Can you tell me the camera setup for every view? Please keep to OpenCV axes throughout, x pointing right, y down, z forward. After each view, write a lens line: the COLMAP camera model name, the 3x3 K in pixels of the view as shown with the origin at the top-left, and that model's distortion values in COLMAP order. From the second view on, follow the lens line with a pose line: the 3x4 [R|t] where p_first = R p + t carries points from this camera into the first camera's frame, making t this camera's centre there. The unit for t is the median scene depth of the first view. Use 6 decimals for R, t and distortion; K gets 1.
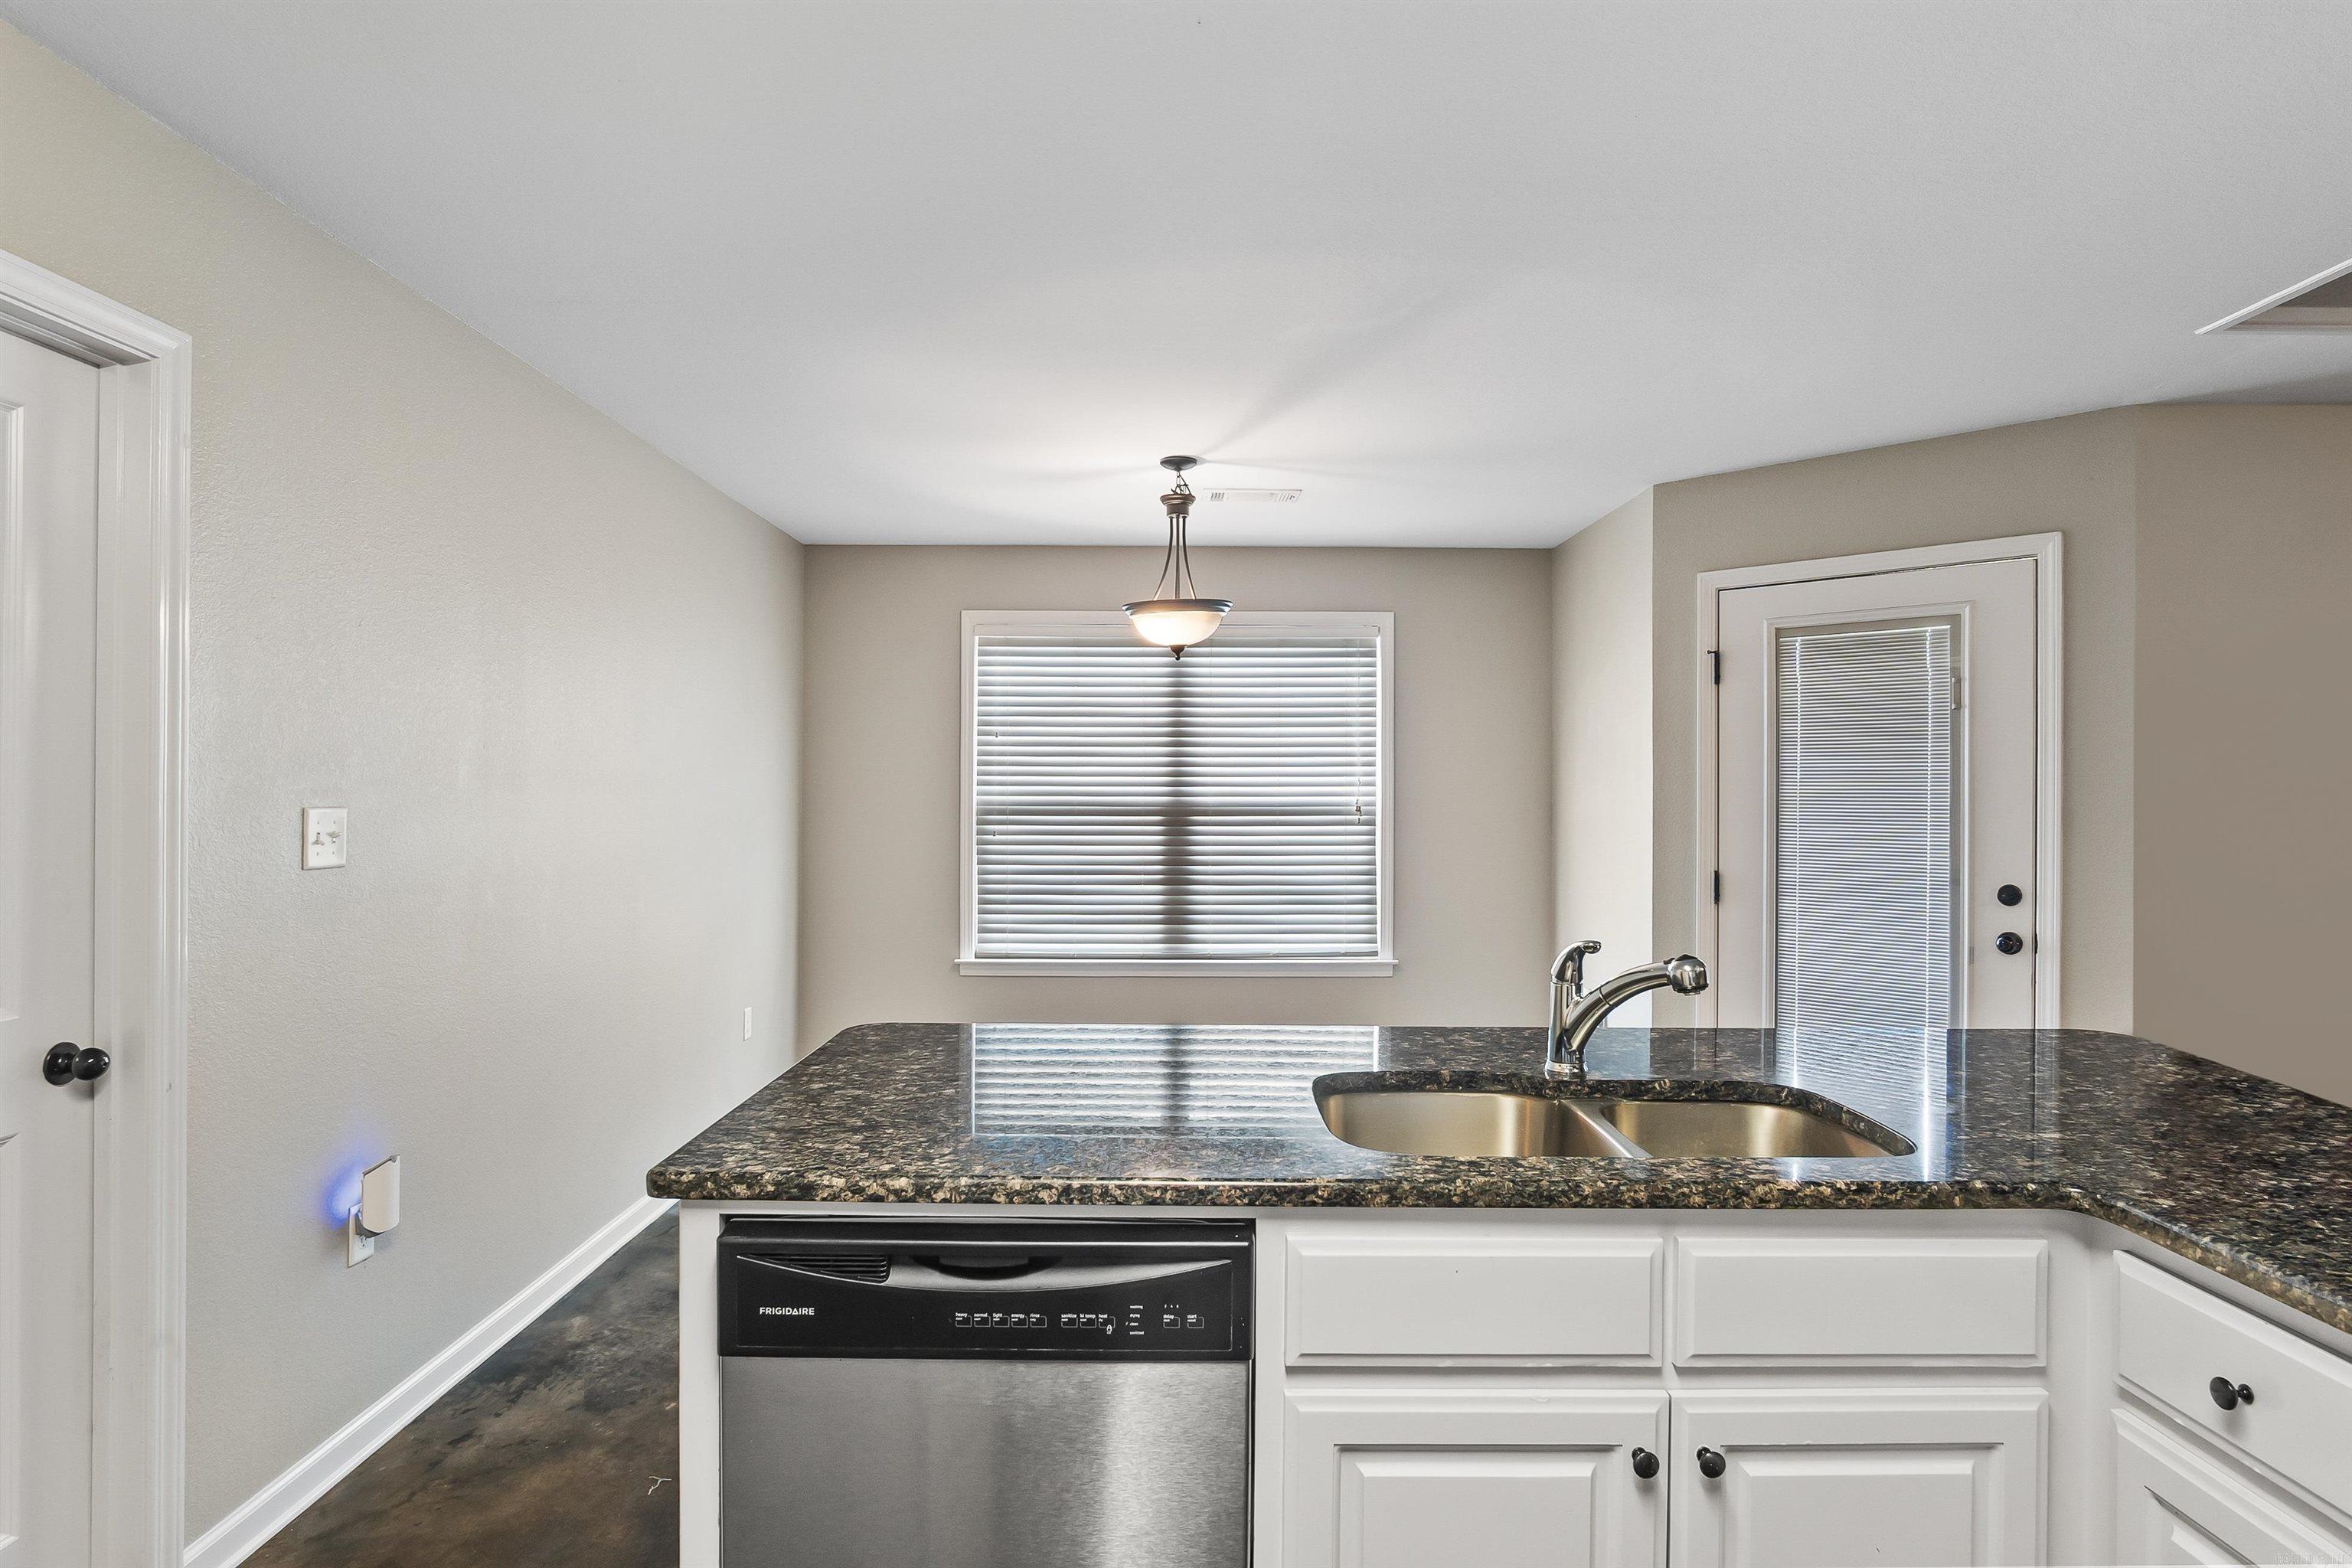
lens RADIAL K [[1247.5, 0, 1193.6], [0, 1247.5, 780.3], [0, 0, 1]] dist [-0.018345, 0.001367]
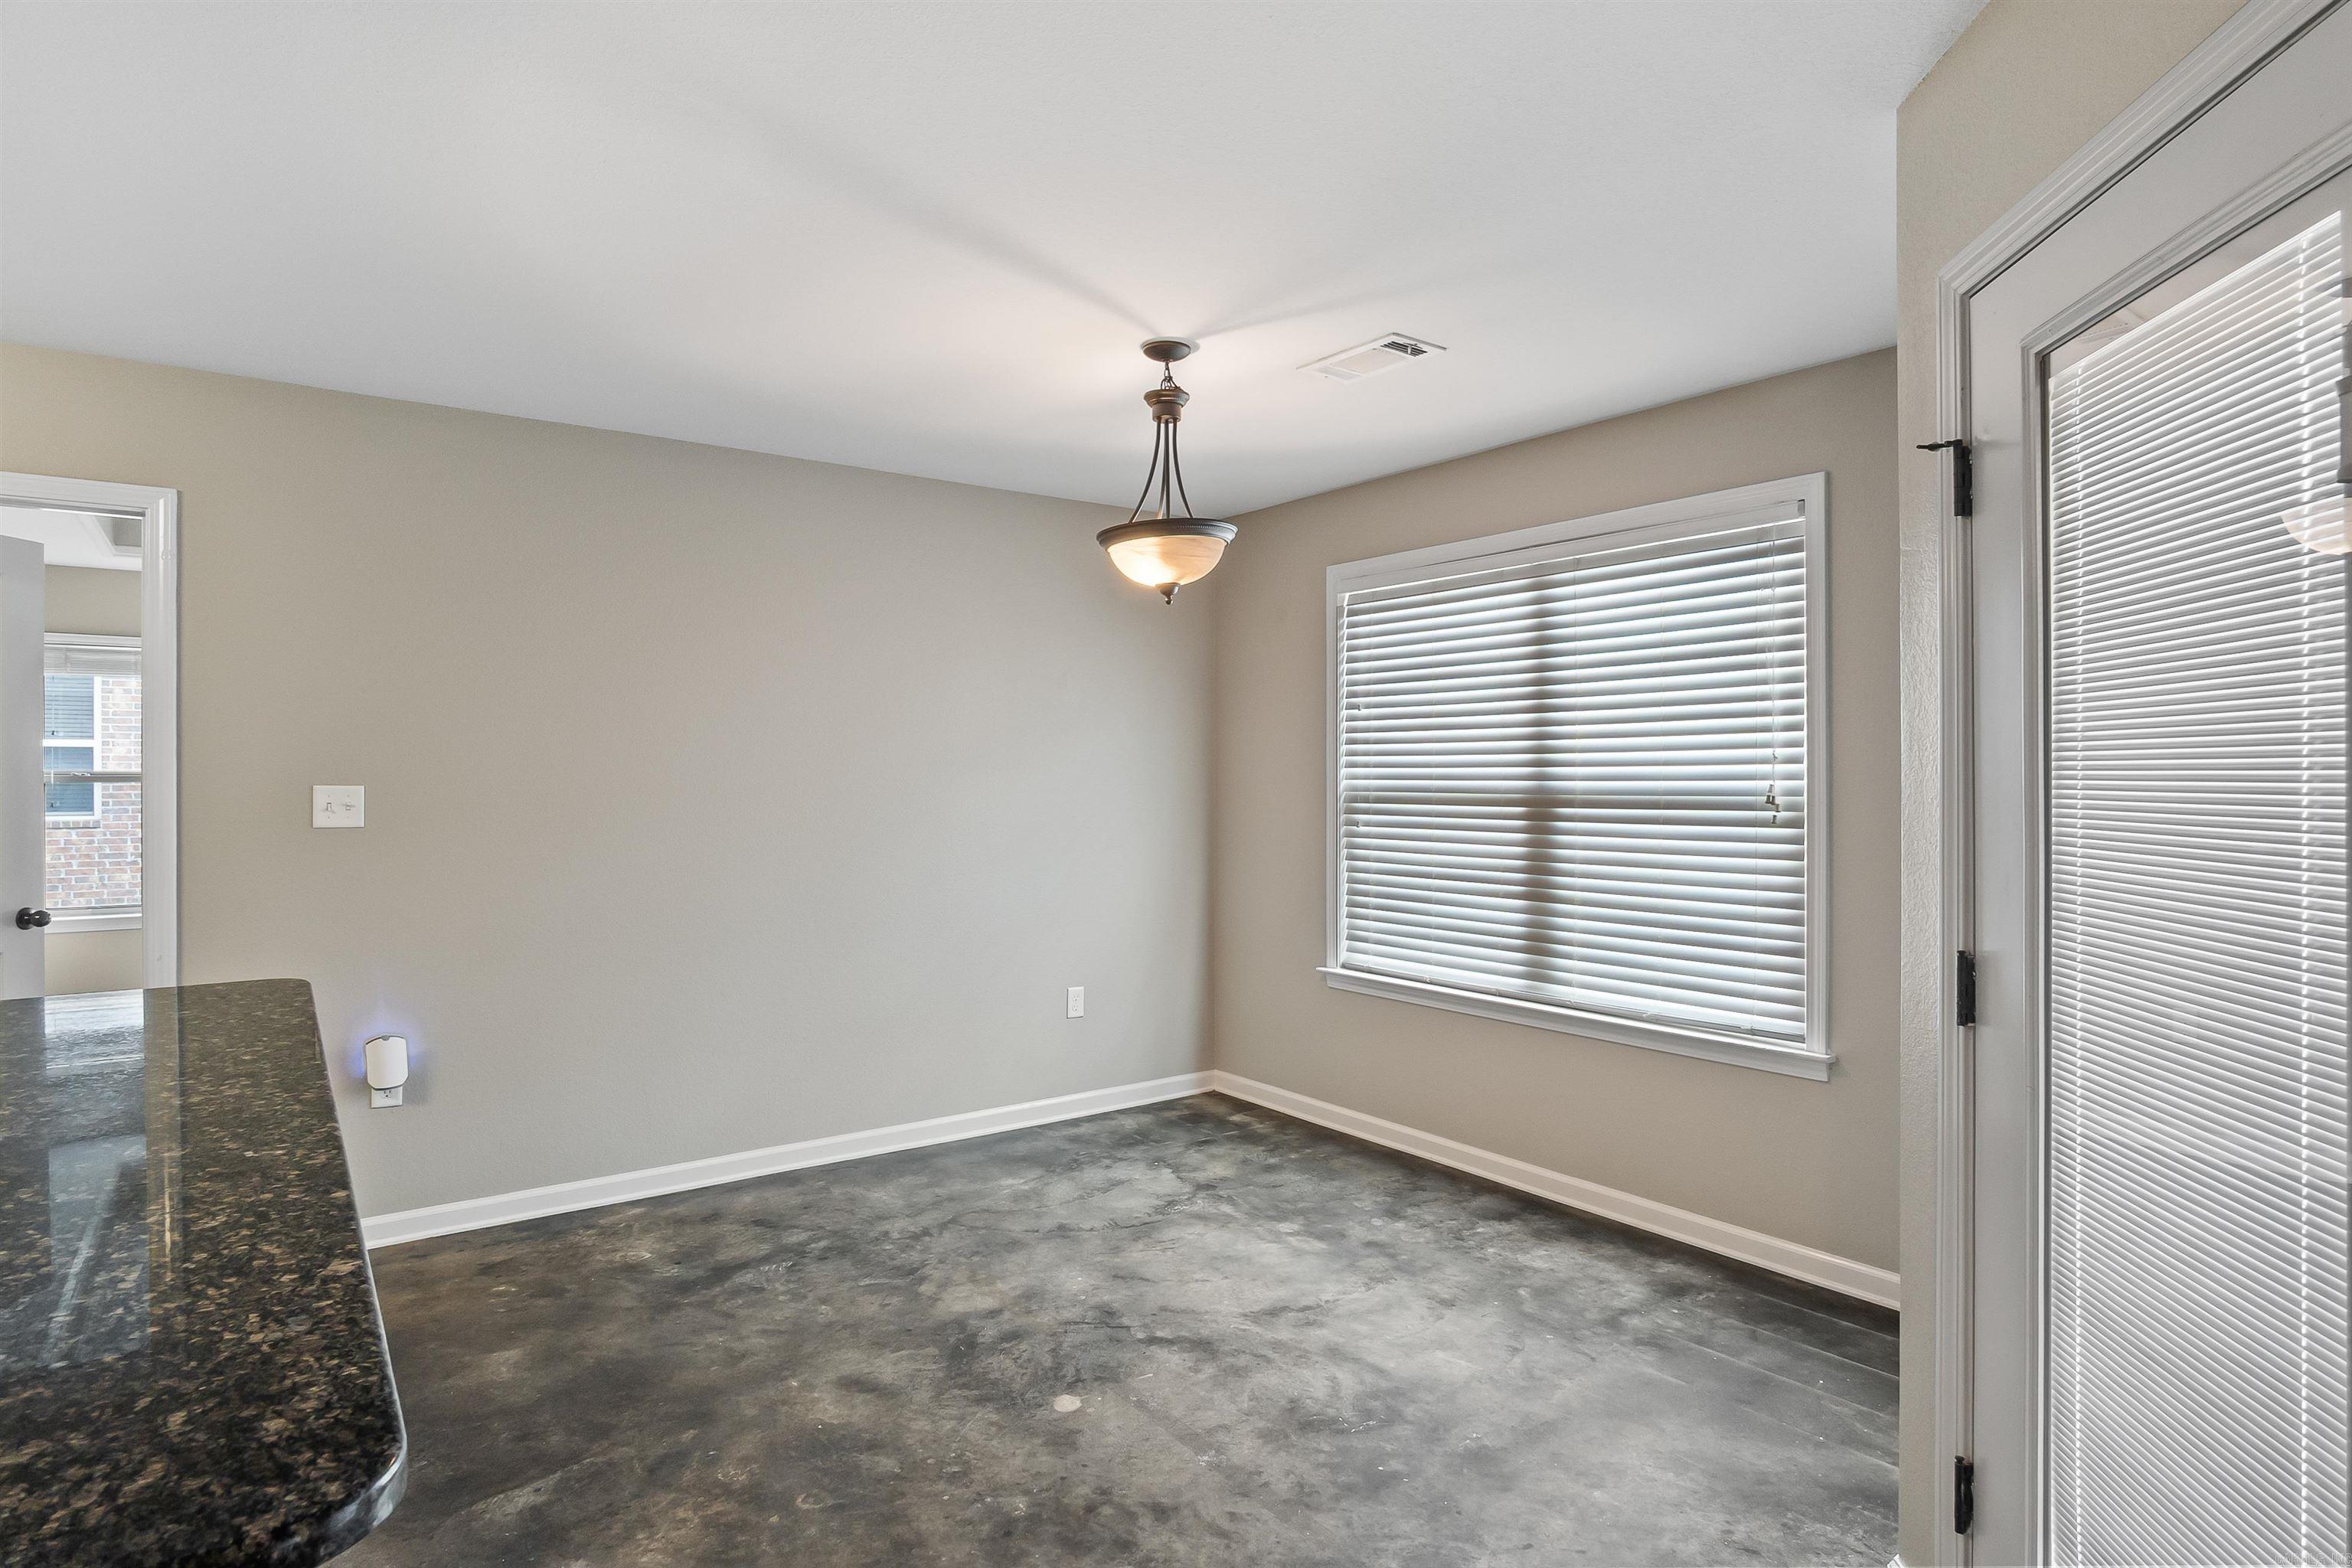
lens RADIAL K [[1255.7, 0, 1181.2], [0, 1255.7, 756.6], [0, 0, 1]] dist [-0.076649, 0.000140]
pose [[0.591980, -0.014988, -0.805813, 0.453724], [0.008337, 0.999887, -0.012473, 0.006468], [0.805910, 0.000665, 0.592038, 0.399490]]
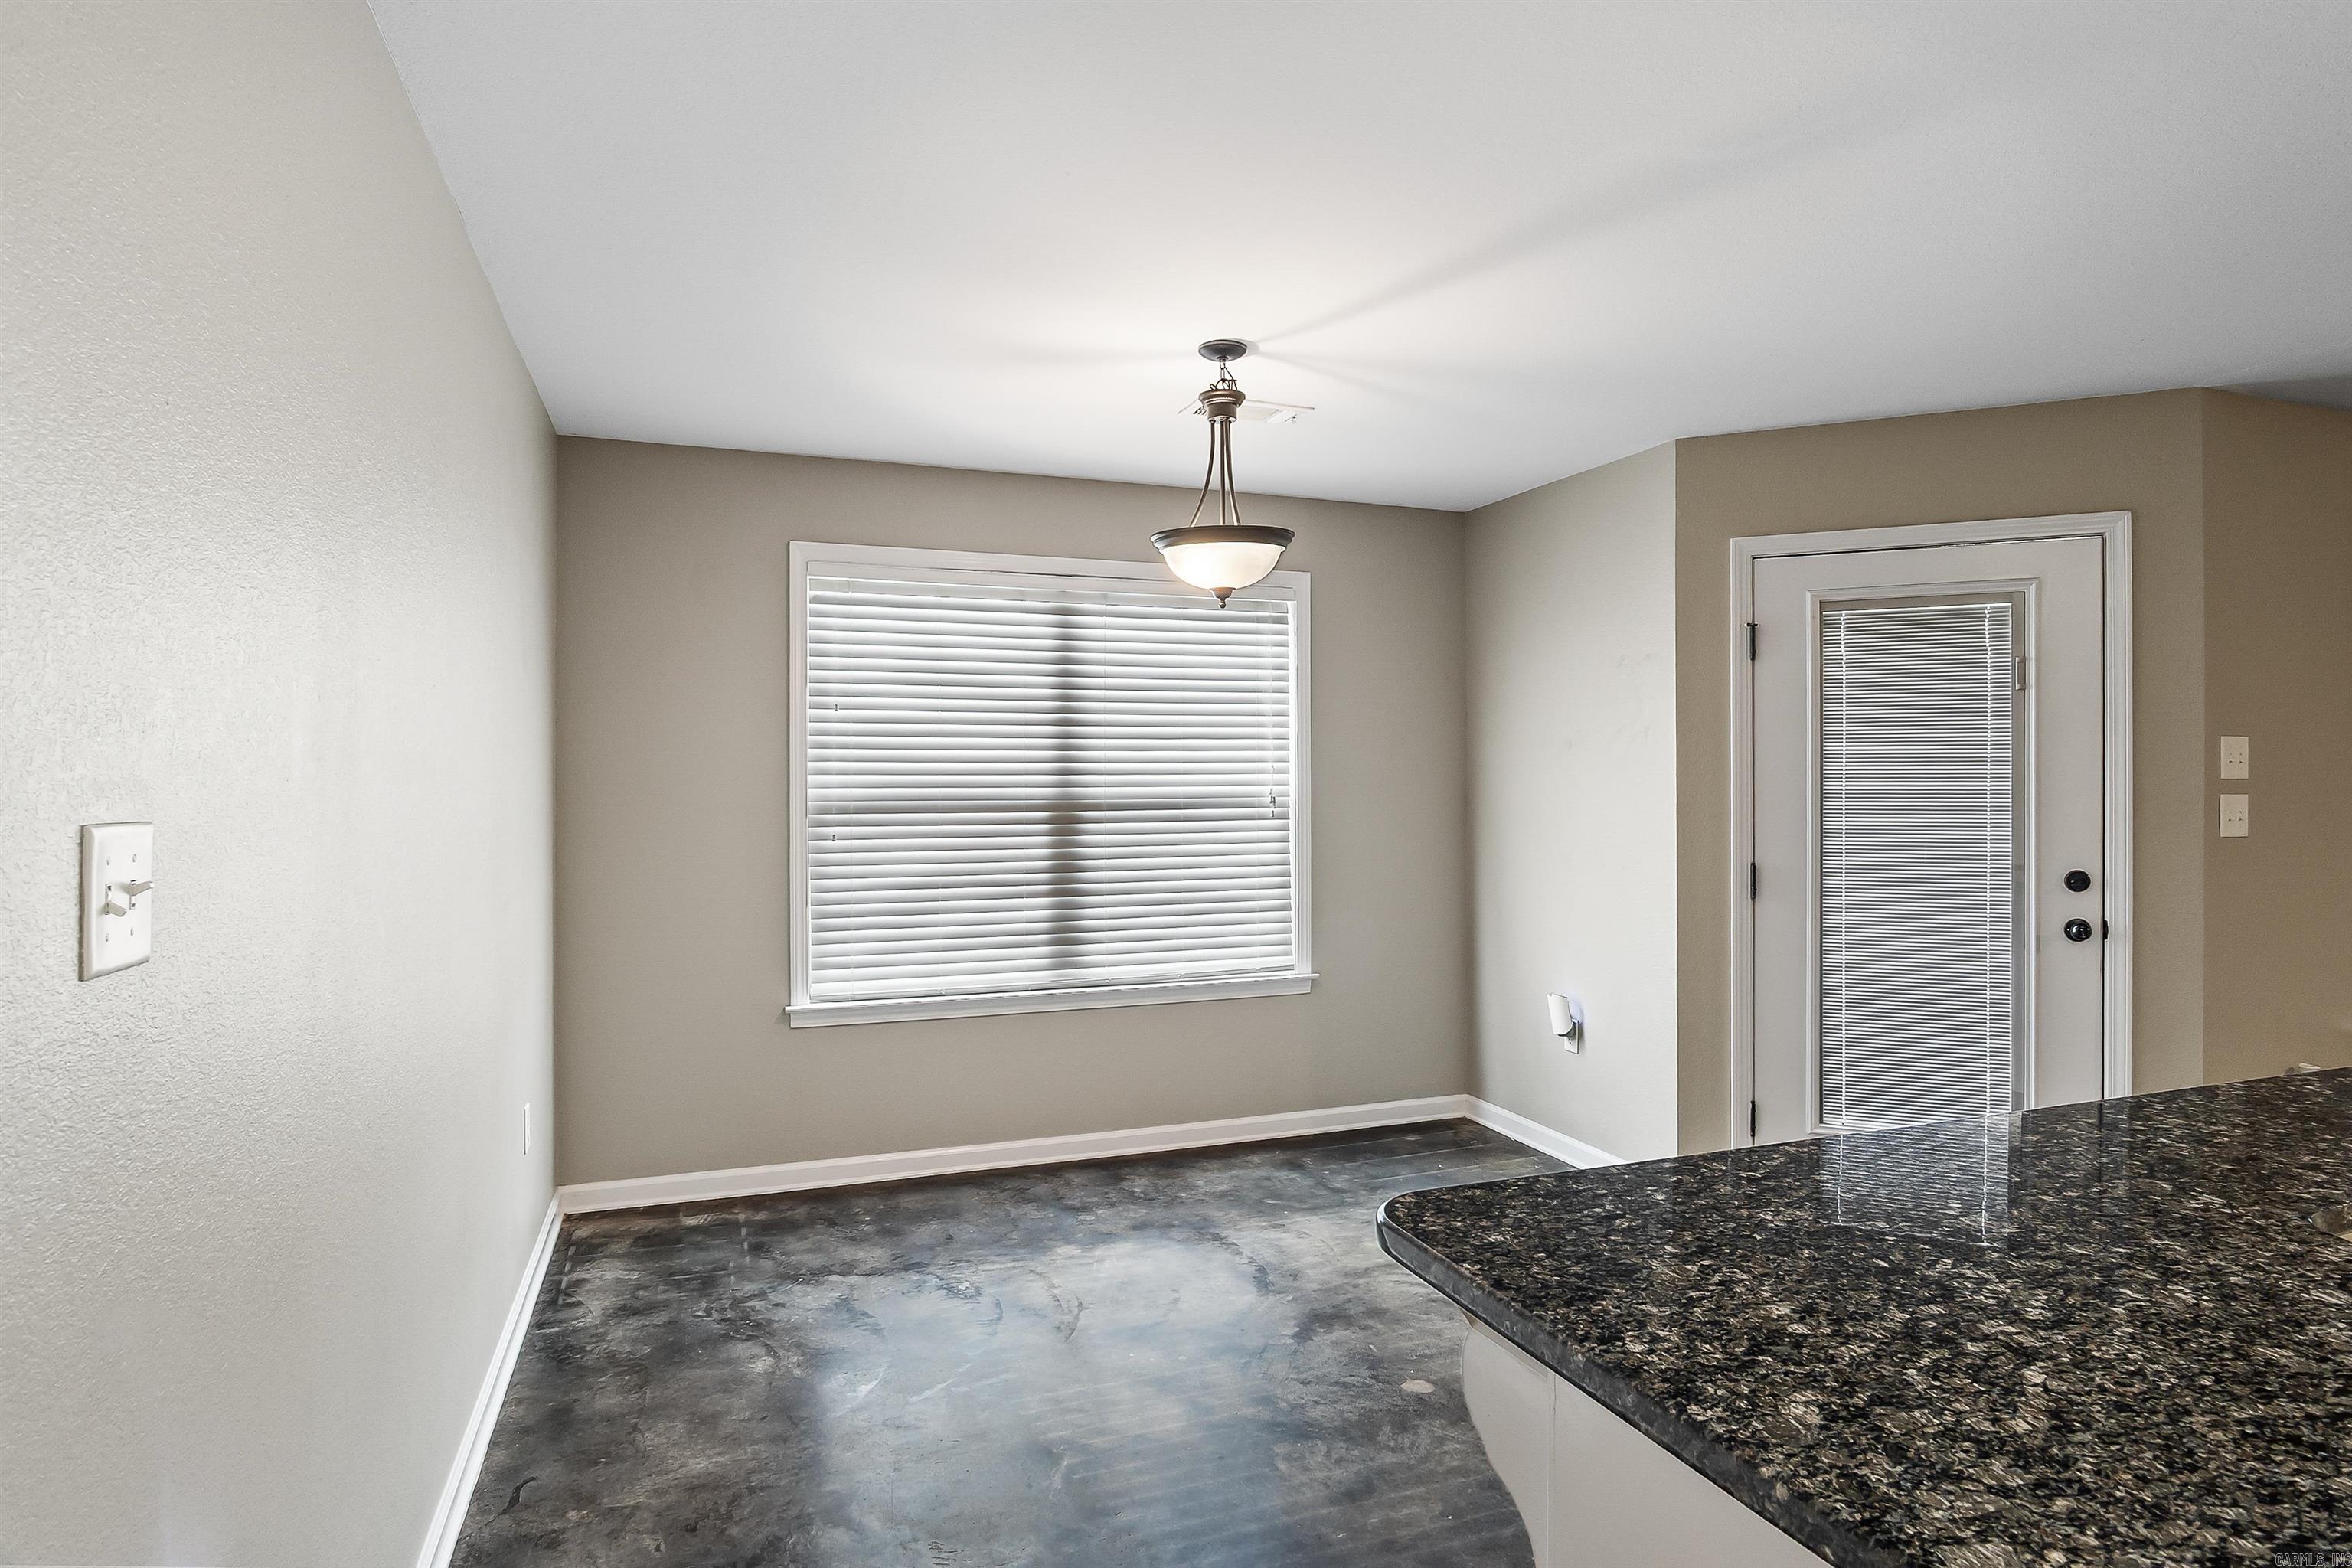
lens RADIAL K [[1255.5, 0, 1192.6], [0, 1255.5, 771.7], [0, 0, 1]] dist [-0.024441, 0.006646]
pose [[0.939207, -0.003366, 0.343336, -0.216014], [0.003256, 0.999994, 0.000896, 0.002327], [-0.343337, 0.000276, 0.939212, 0.207863]]
